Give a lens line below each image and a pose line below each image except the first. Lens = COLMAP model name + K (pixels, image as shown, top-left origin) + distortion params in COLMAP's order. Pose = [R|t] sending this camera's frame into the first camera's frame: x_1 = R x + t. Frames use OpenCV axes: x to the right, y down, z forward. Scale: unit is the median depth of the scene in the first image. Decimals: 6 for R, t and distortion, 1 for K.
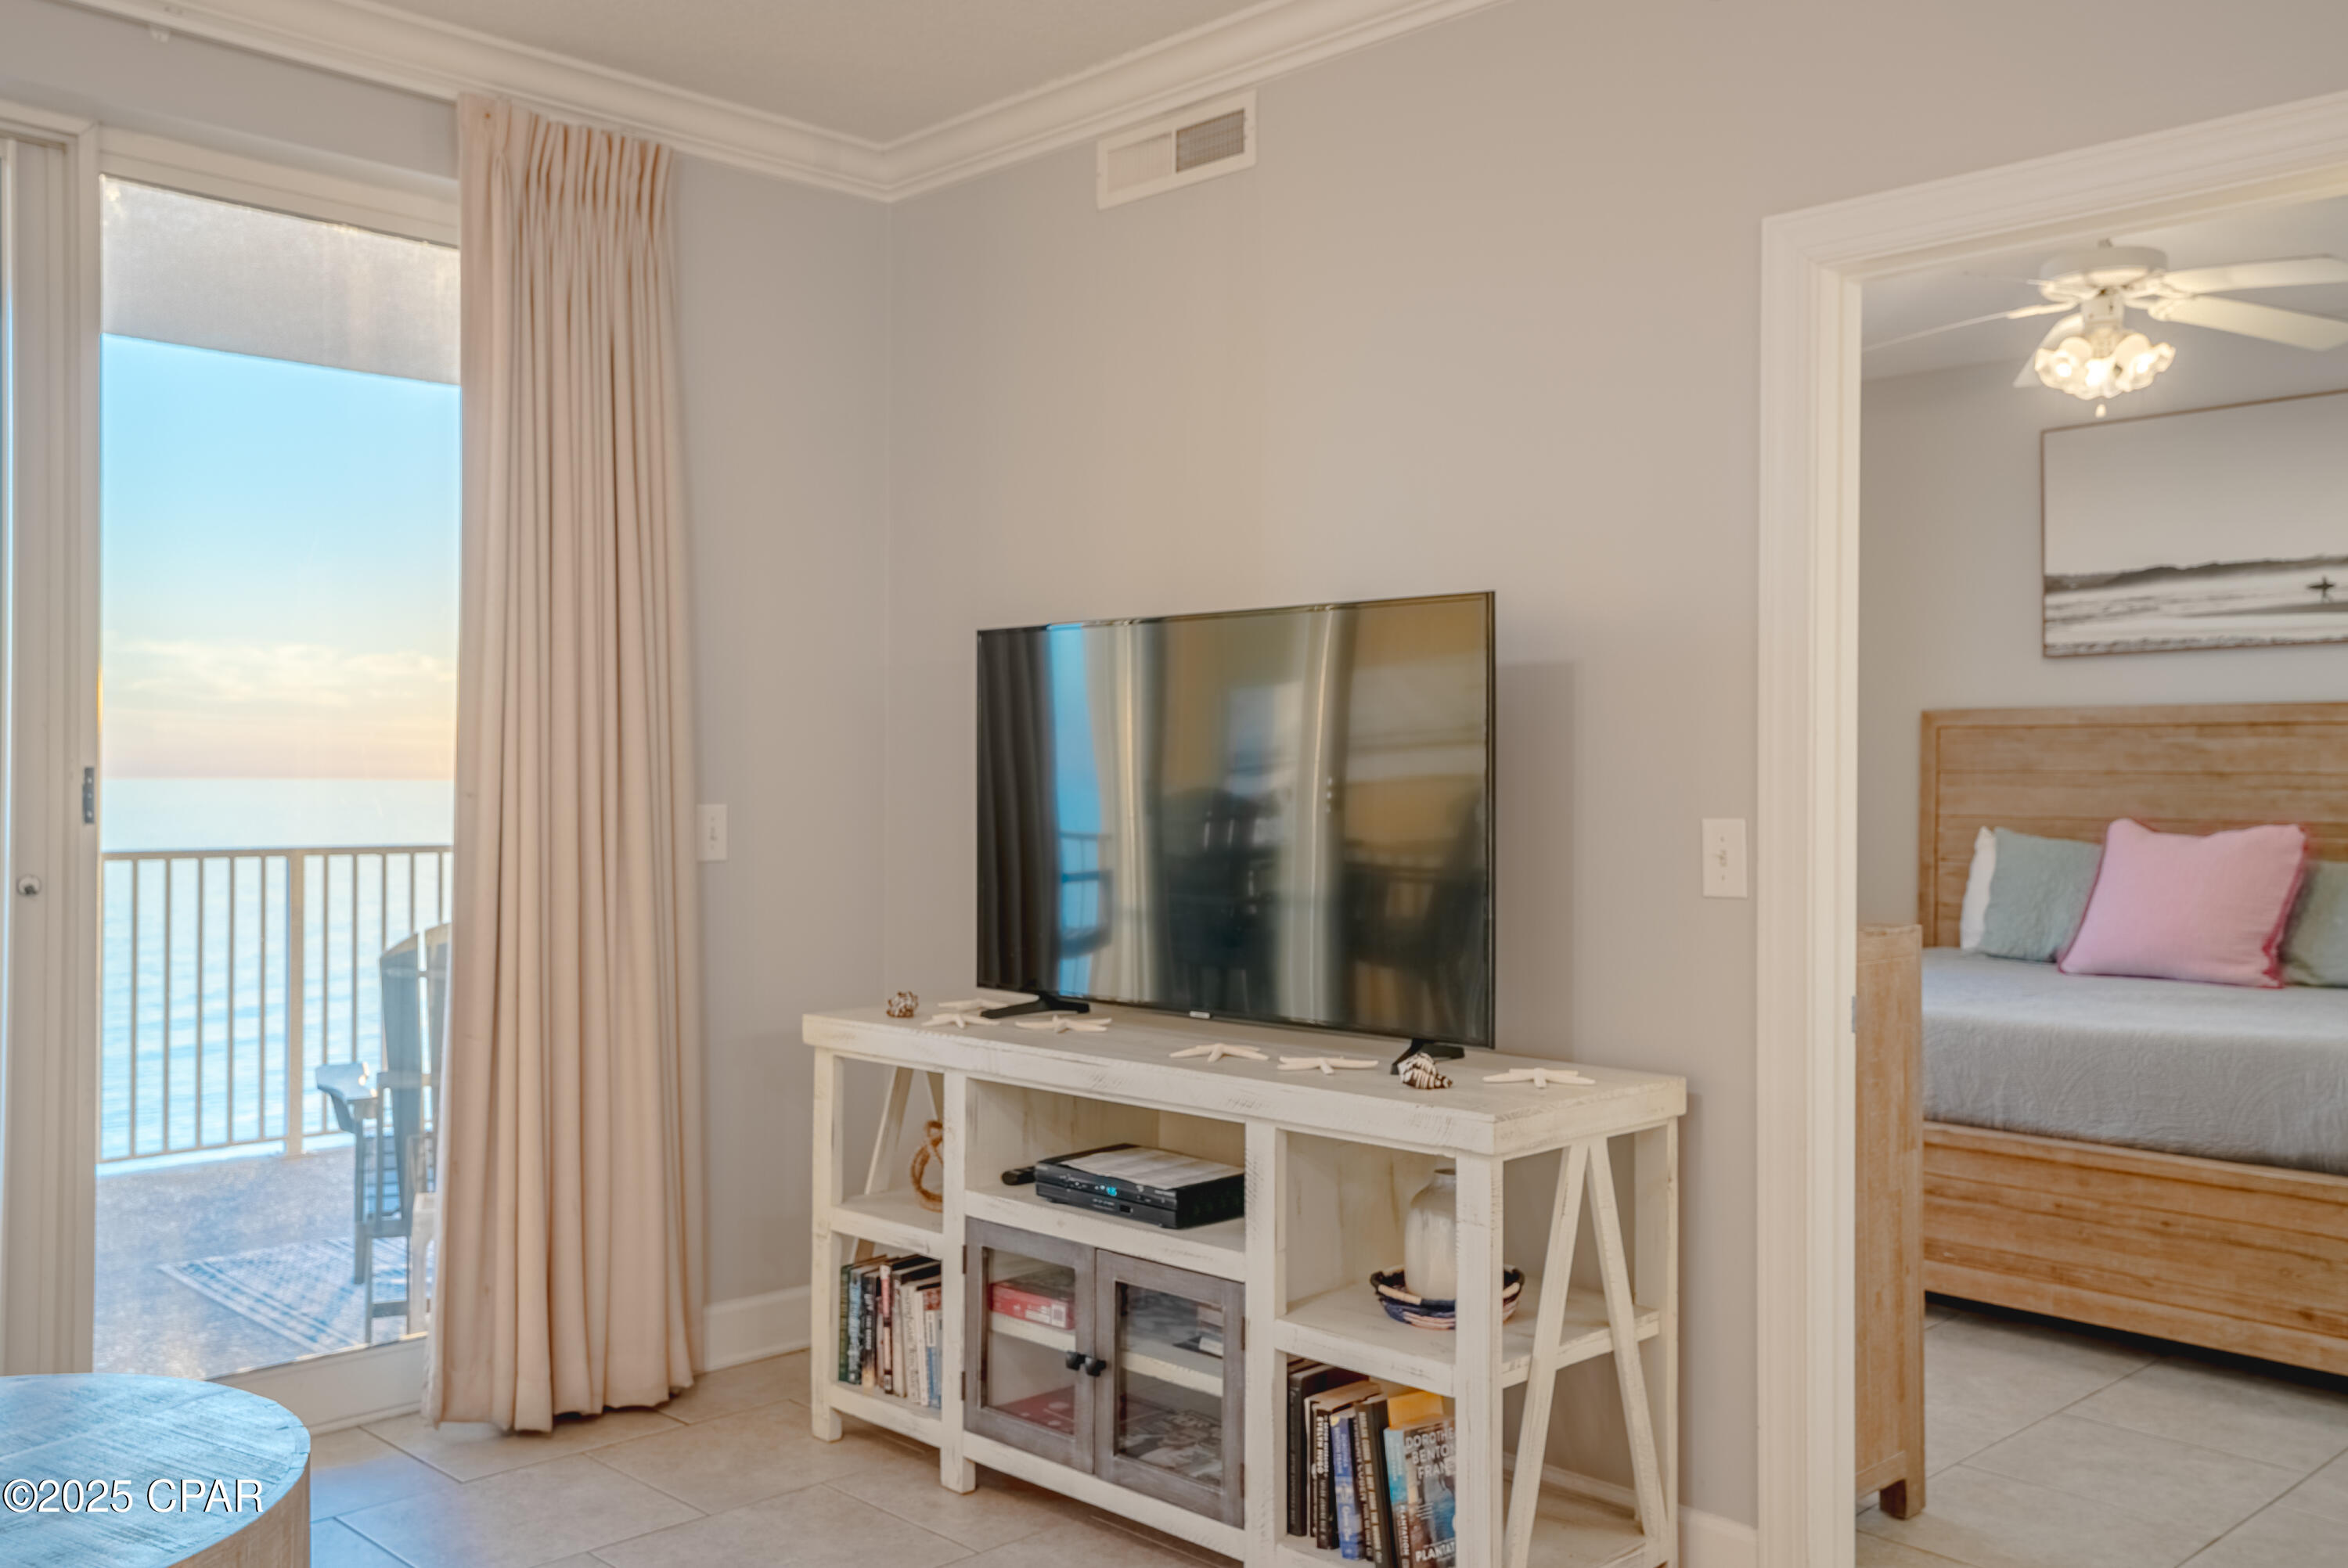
lens RADIAL K [[2009.6, 0, 1207.9], [0, 2009.6, 775.2], [0, 0, 1]] dist [0.035818, 0.006882]
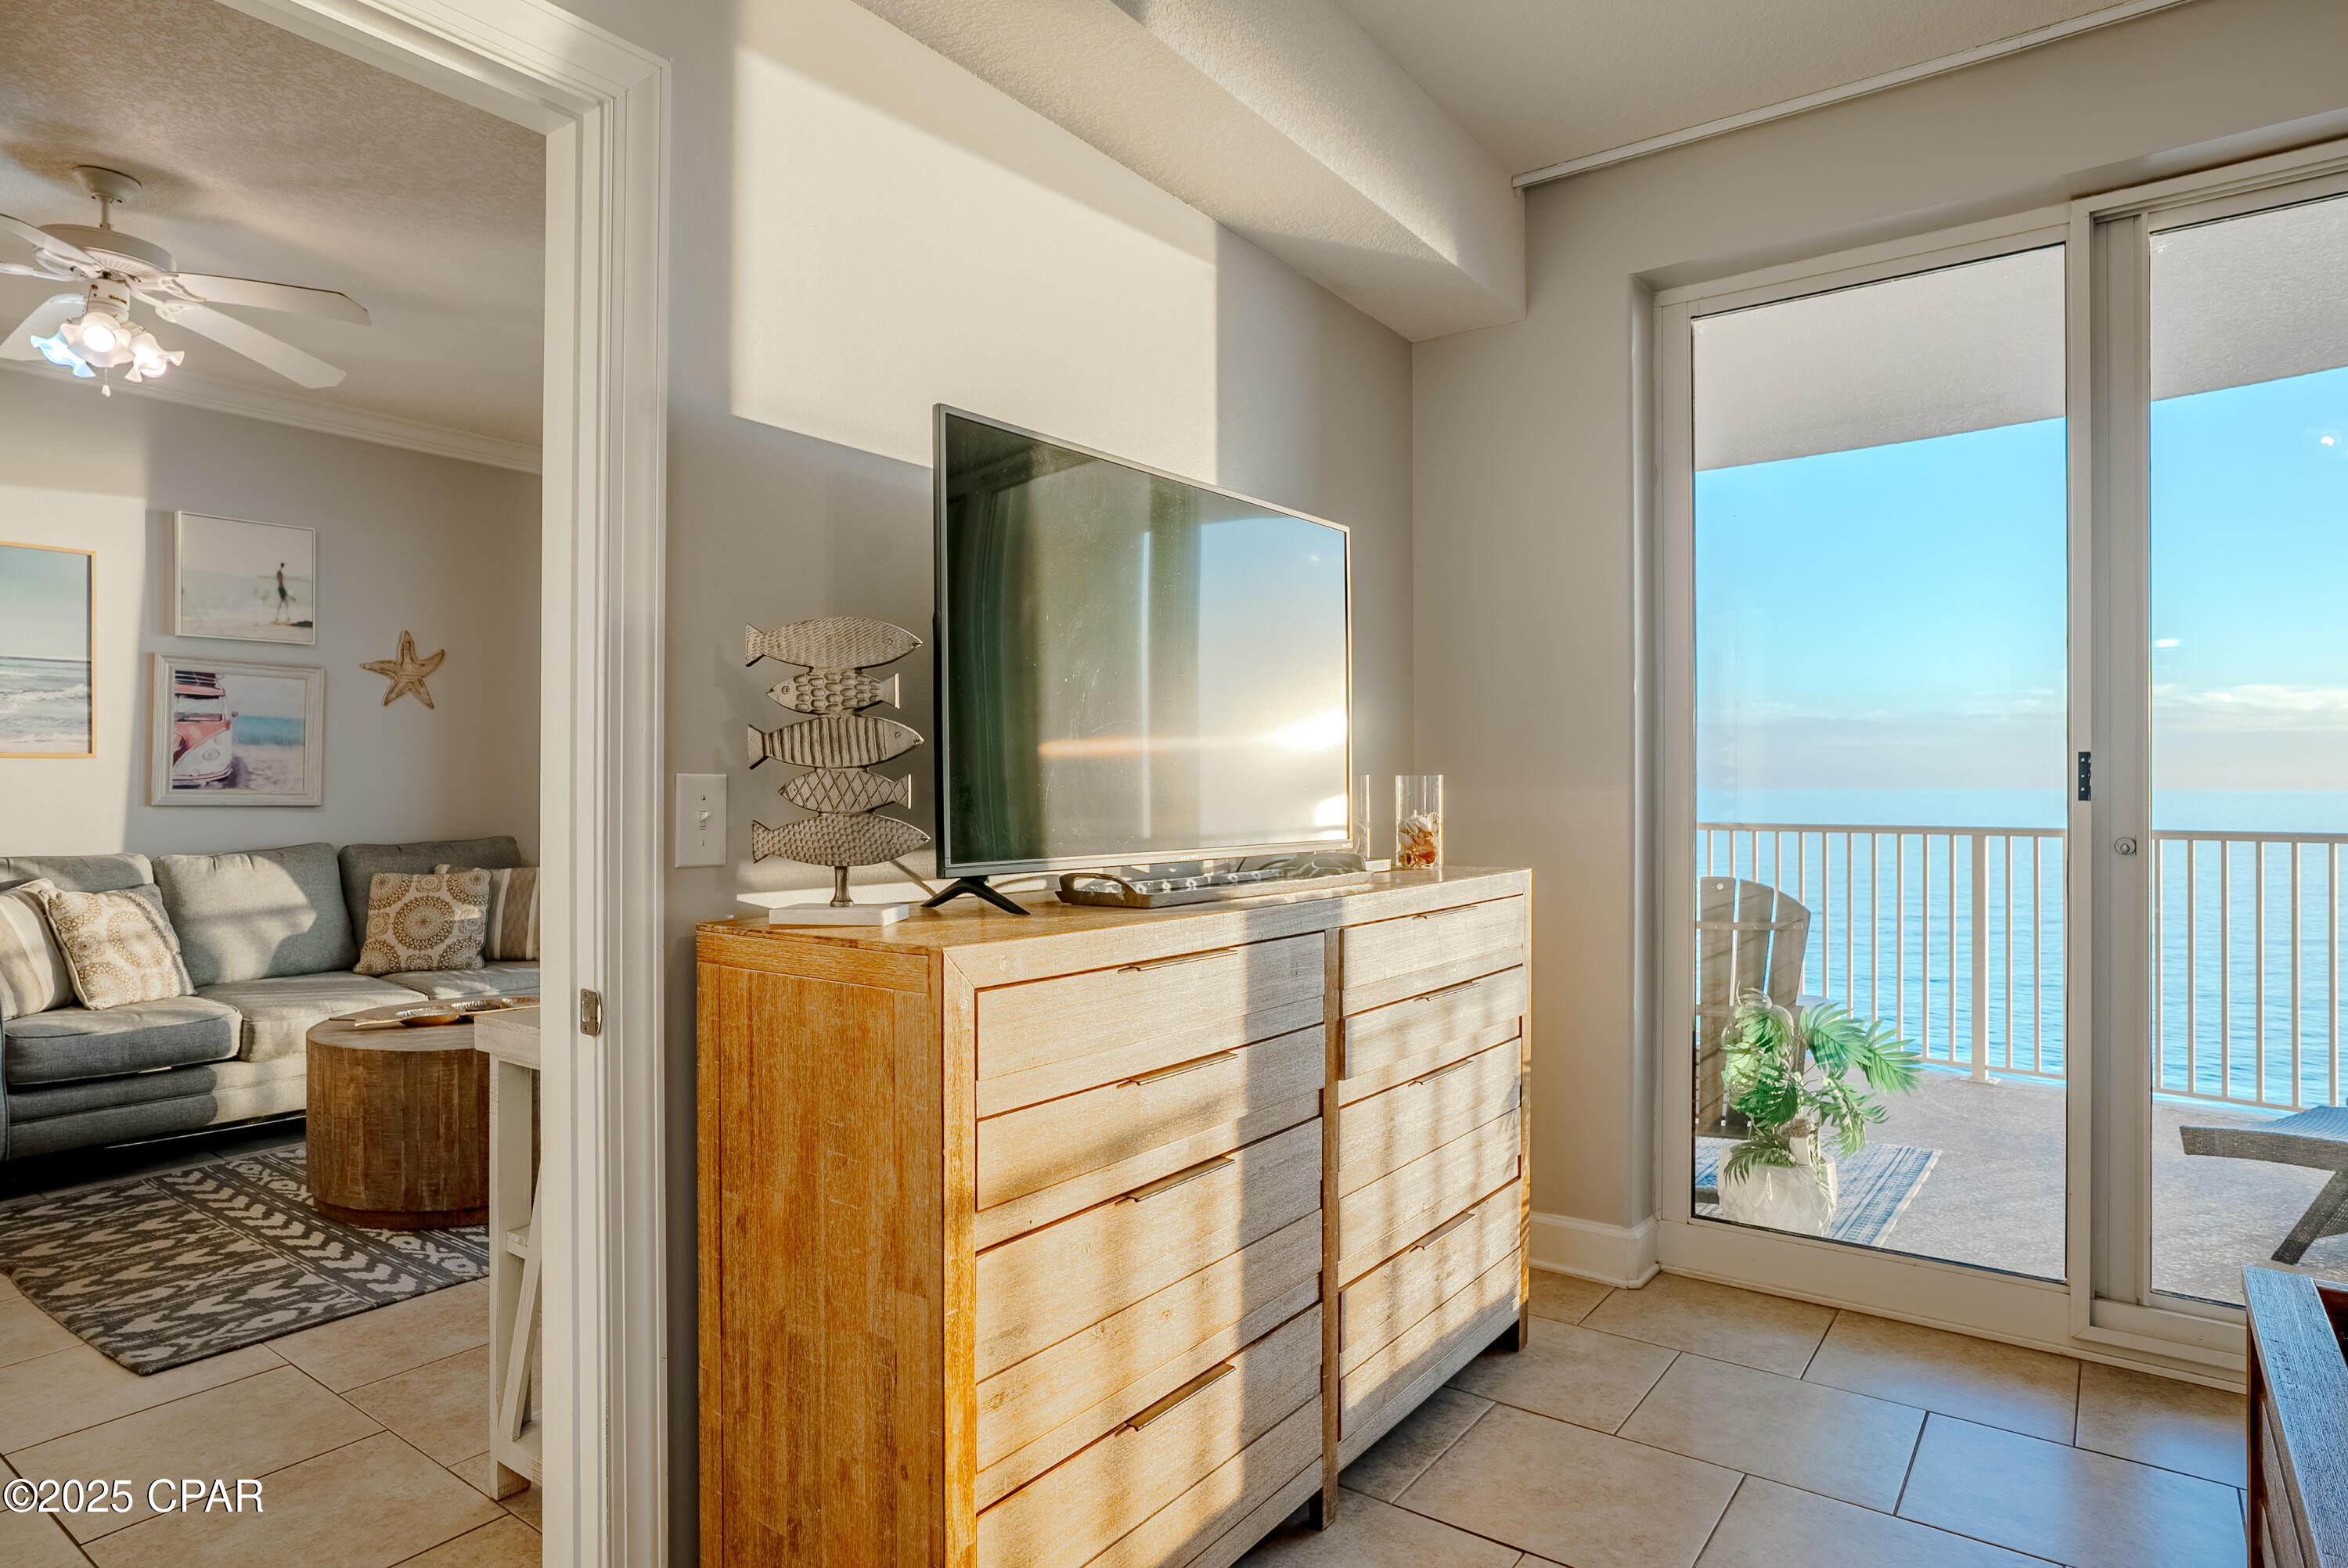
lens RADIAL K [[1323.9, 0, 1164.4], [0, 1323.9, 779.4], [0, 0, 1]] dist [-0.063486, 0.037169]
pose [[0.148906, -0.009366, -0.988807, 0.714072], [0.004512, 0.999951, -0.008792, 0.025687], [0.988841, -0.003152, 0.148941, 0.946033]]
